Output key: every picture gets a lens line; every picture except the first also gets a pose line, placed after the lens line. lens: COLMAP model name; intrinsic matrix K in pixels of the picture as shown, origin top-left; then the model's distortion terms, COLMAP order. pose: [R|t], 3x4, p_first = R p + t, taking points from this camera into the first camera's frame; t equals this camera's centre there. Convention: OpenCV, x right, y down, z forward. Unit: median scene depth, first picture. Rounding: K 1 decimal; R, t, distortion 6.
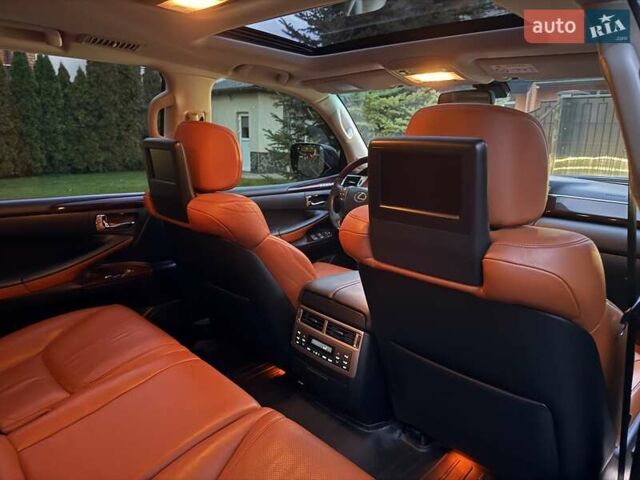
lens RADIAL K [[451.7, 0, 316.2], [0, 451.7, 236.0], [0, 0, 1]] dist [0.065915, -0.094942]
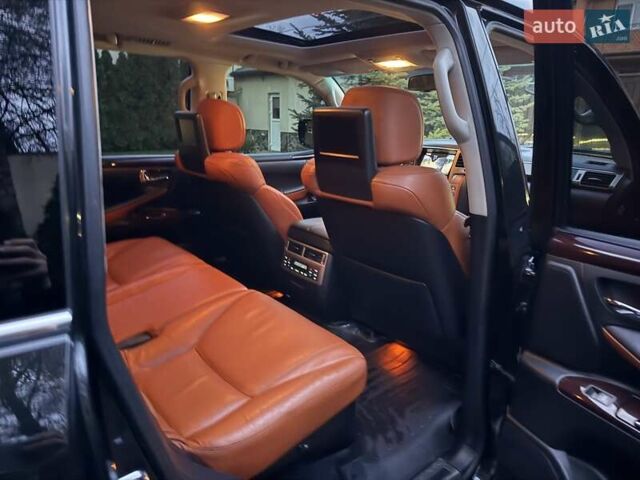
lens RADIAL K [[451.7, 0, 317.8], [0, 451.7, 239.3], [0, 0, 1]] dist [0.065915, -0.094942]
pose [[0.997381, 0.021639, -0.069007, 0.149575], [-0.018518, 0.998790, 0.045552, 0.095799], [0.069909, -0.044155, 0.996576, -0.340055]]
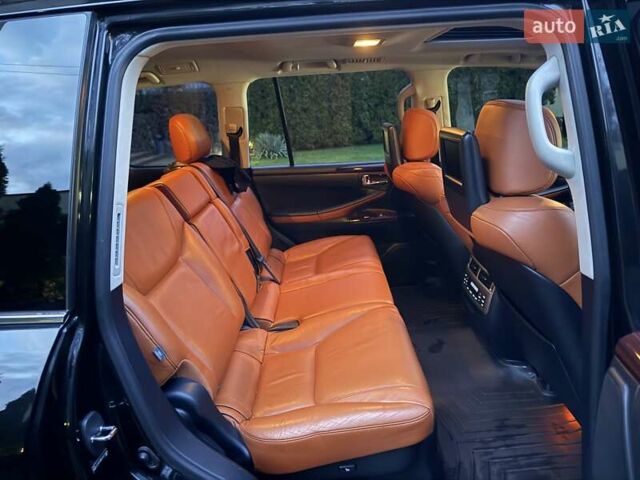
lens RADIAL K [[451.7, 0, 319.9], [0, 451.7, 240.7], [0, 0, 1]] dist [0.065915, -0.094942]
pose [[0.715135, 0.142170, -0.684375, 0.524693], [-0.078999, 0.989263, 0.122956, -0.005412], [0.694508, -0.033865, 0.718688, -0.189863]]
